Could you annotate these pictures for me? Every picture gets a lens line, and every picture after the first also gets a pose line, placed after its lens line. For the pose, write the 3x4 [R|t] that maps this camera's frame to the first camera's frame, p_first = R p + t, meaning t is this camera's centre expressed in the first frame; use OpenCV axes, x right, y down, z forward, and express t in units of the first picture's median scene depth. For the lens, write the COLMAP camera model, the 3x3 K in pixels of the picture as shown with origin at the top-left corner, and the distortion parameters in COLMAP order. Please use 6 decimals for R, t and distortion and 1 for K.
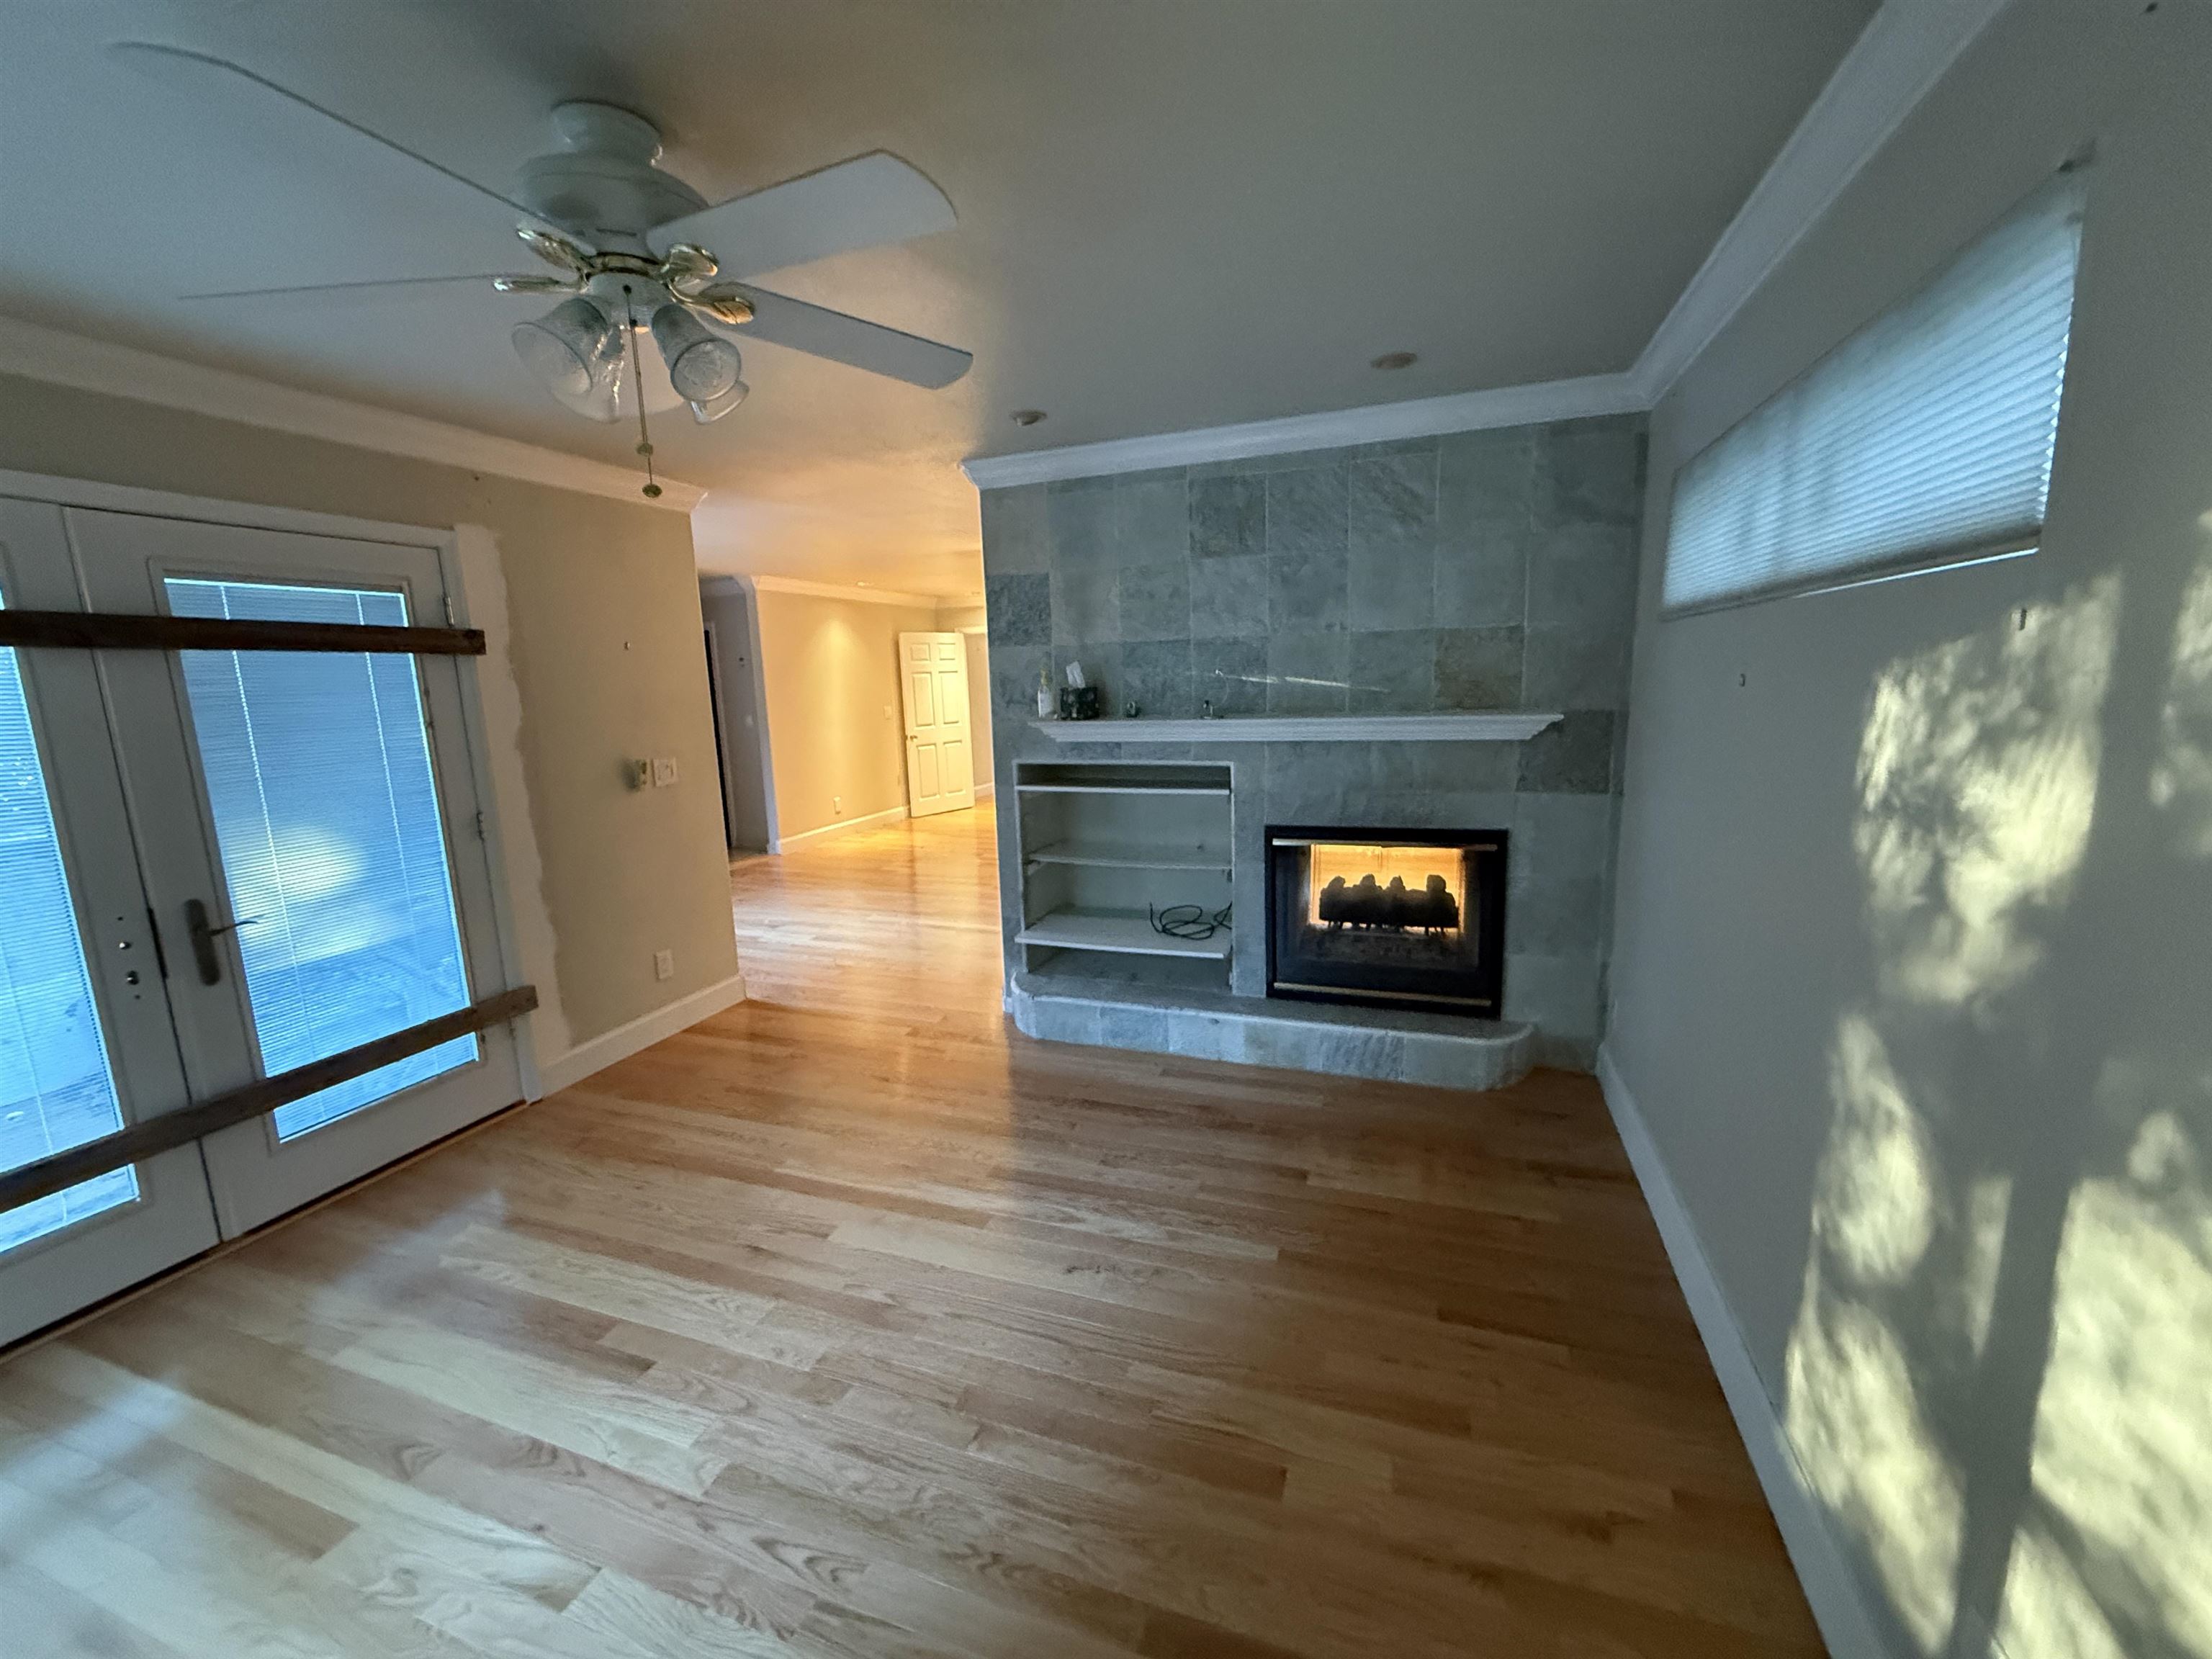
lens RADIAL K [[882.5, 0, 1110.9], [0, 882.5, 826.3], [0, 0, 1]] dist [0.000455, -0.000146]
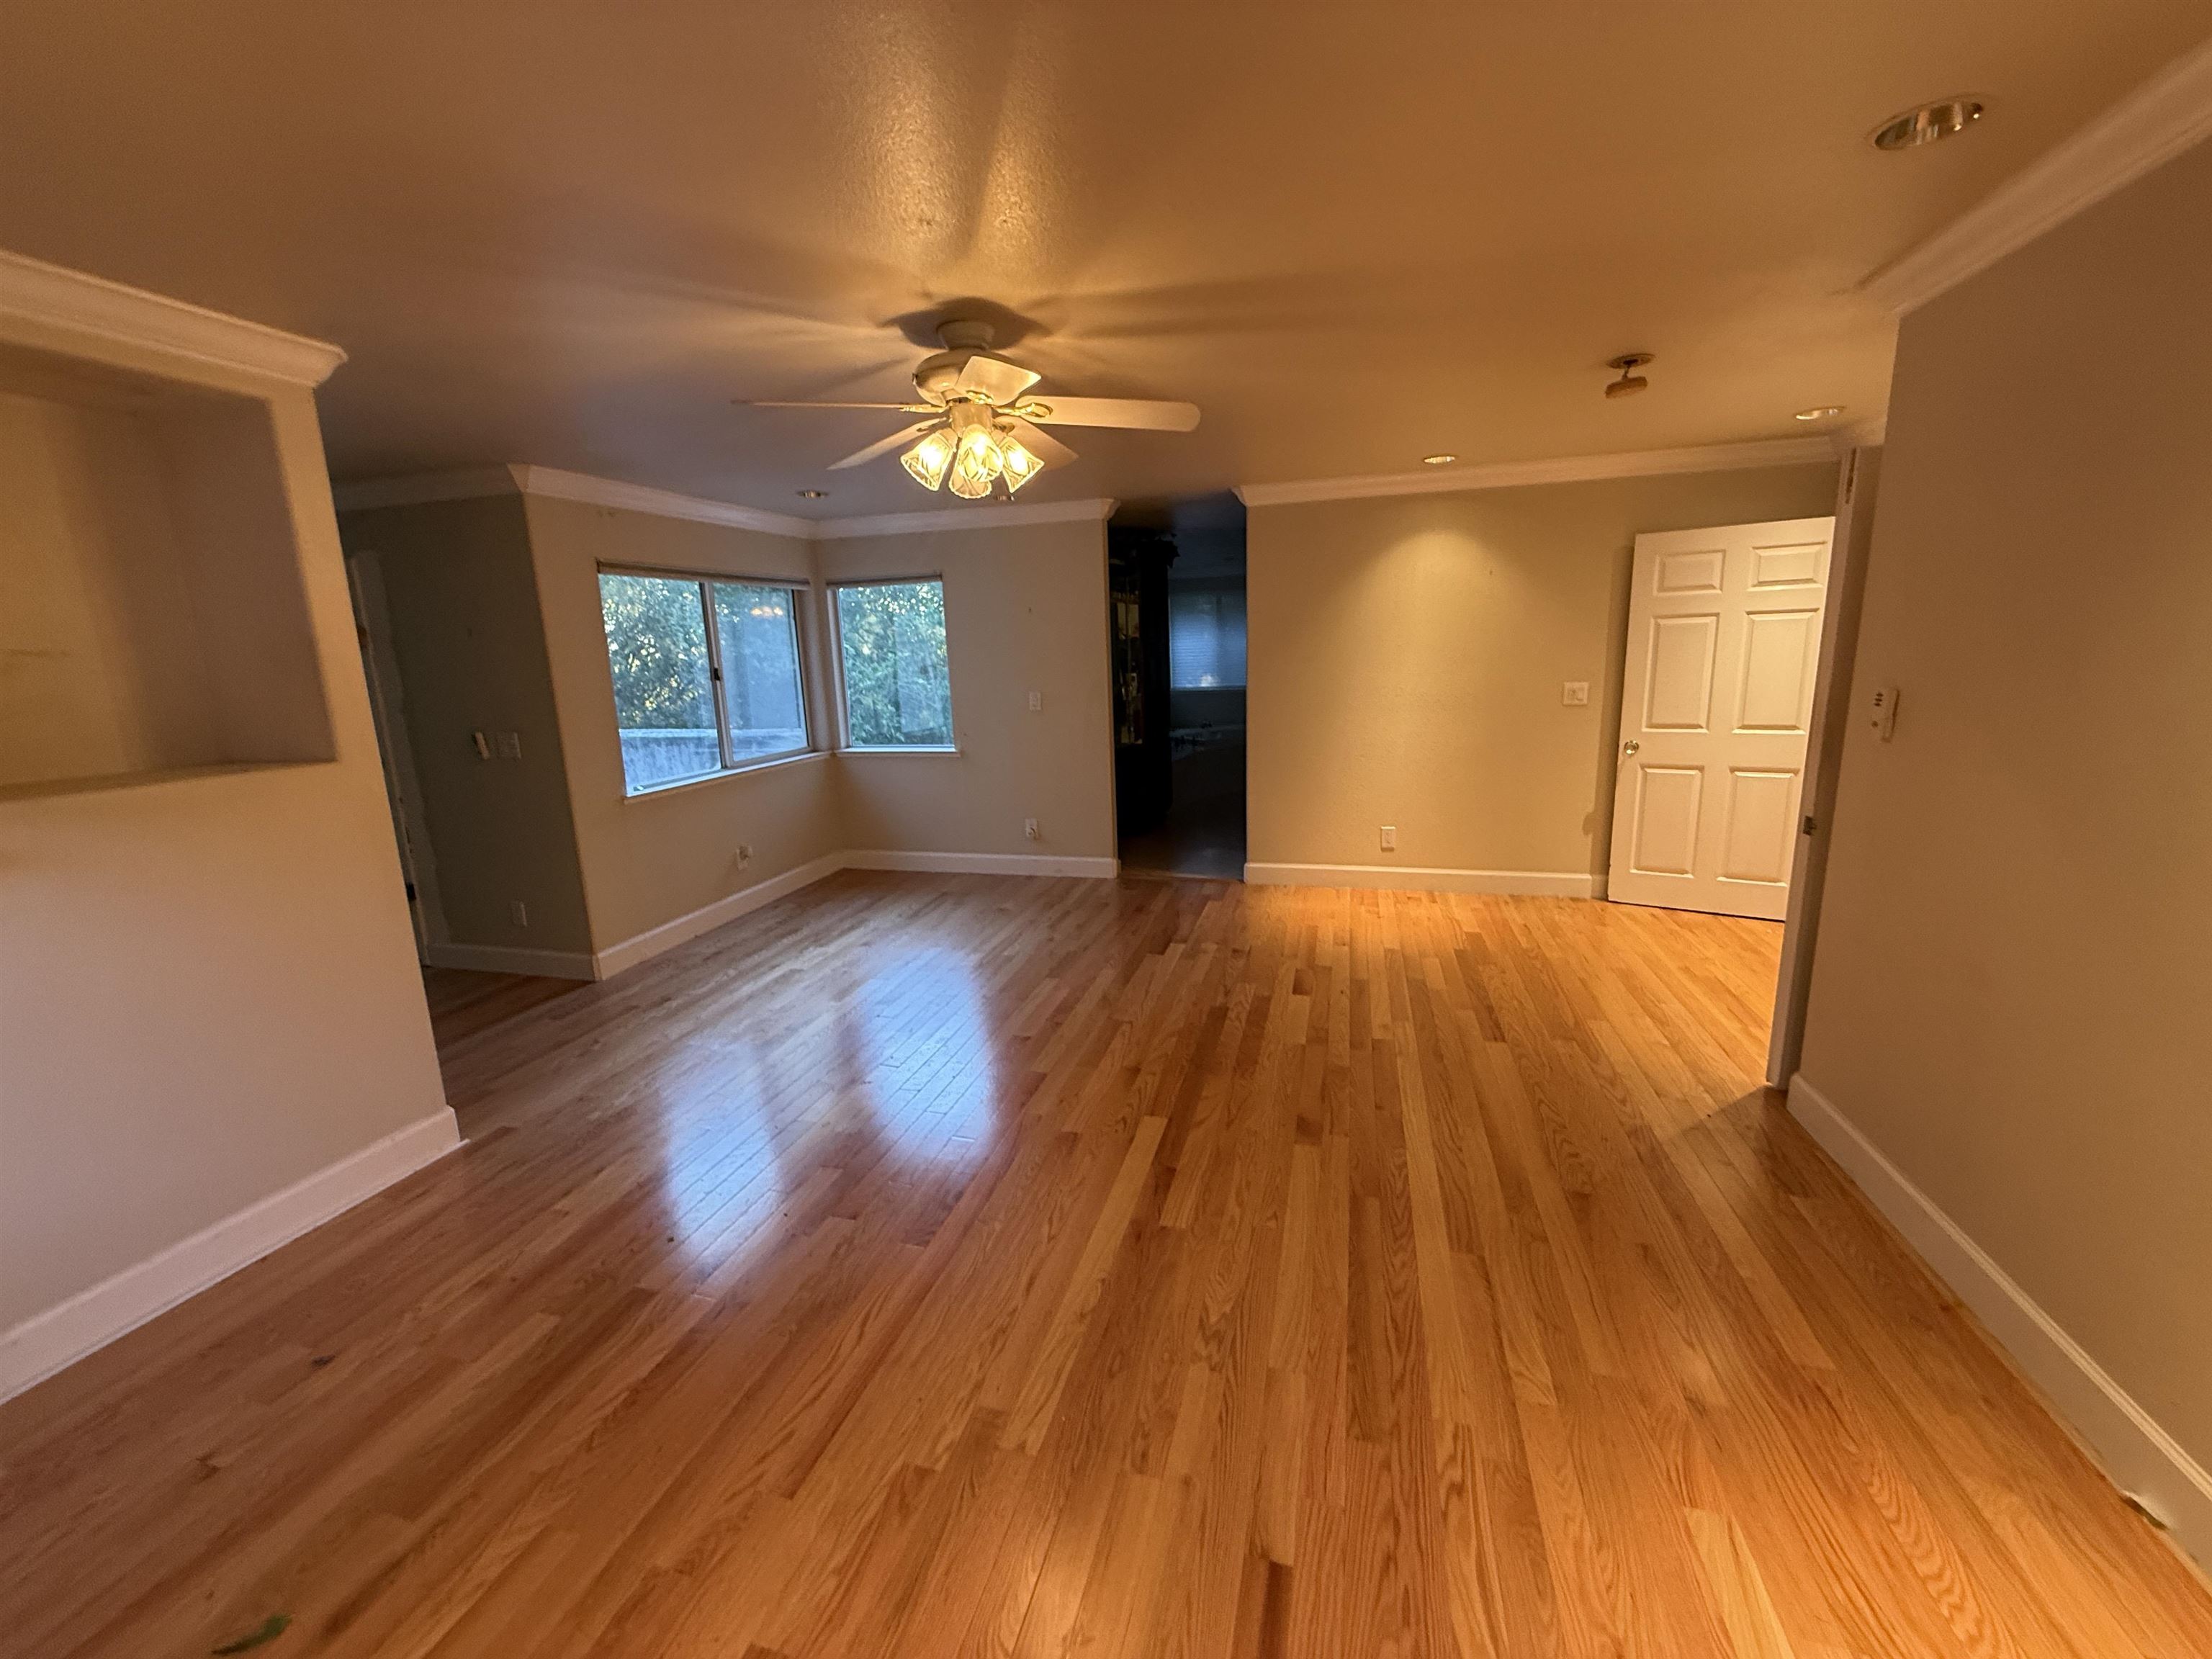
lens RADIAL K [[882.5, 0, 1091.5], [0, 882.5, 833.1], [0, 0, 1]] dist [0.000455, -0.000146]
pose [[0.067966, 0.226183, -0.971711, 0.256428], [-0.140154, 0.966469, 0.215160, -0.119244], [0.987794, 0.121566, 0.097388, 0.656689]]
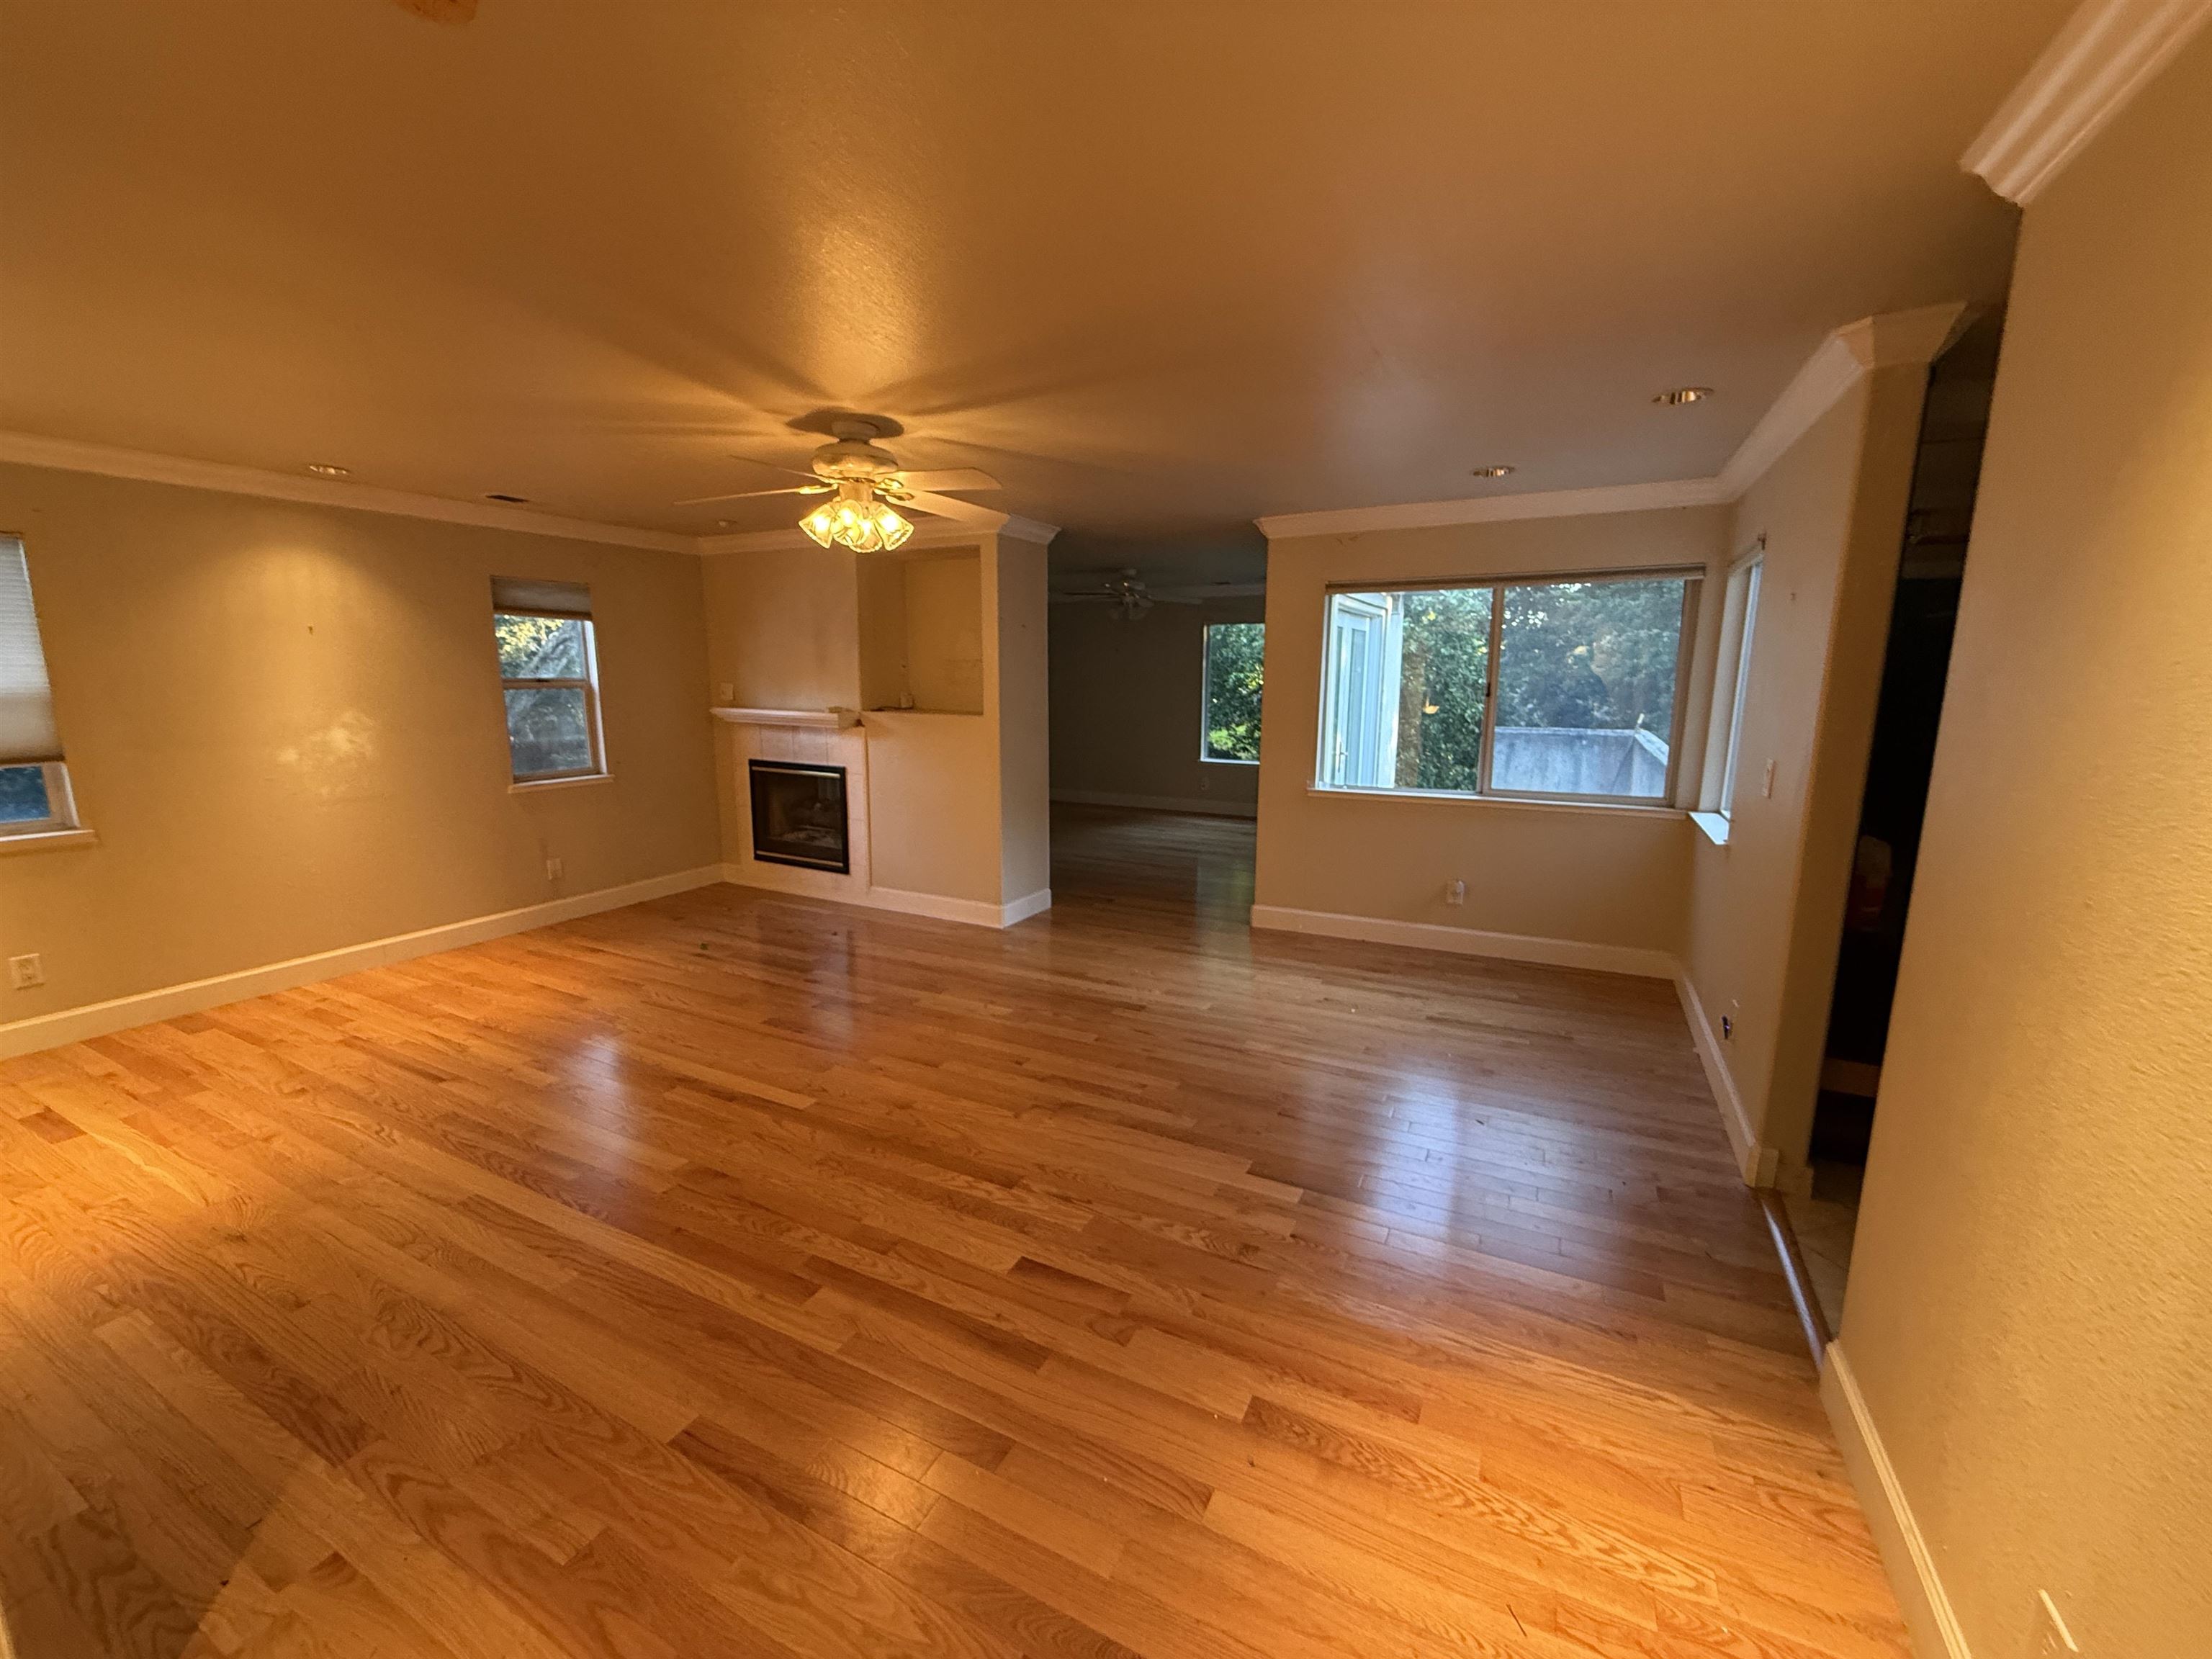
lens RADIAL K [[882.5, 0, 1111.8], [0, 882.5, 833.3], [0, 0, 1]] dist [0.000455, -0.000146]
pose [[-0.992397, -0.000869, 0.123071, -0.144805], [0.041722, 0.938388, 0.343056, -0.164273], [-0.115787, 0.345582, -0.931218, 0.962564]]
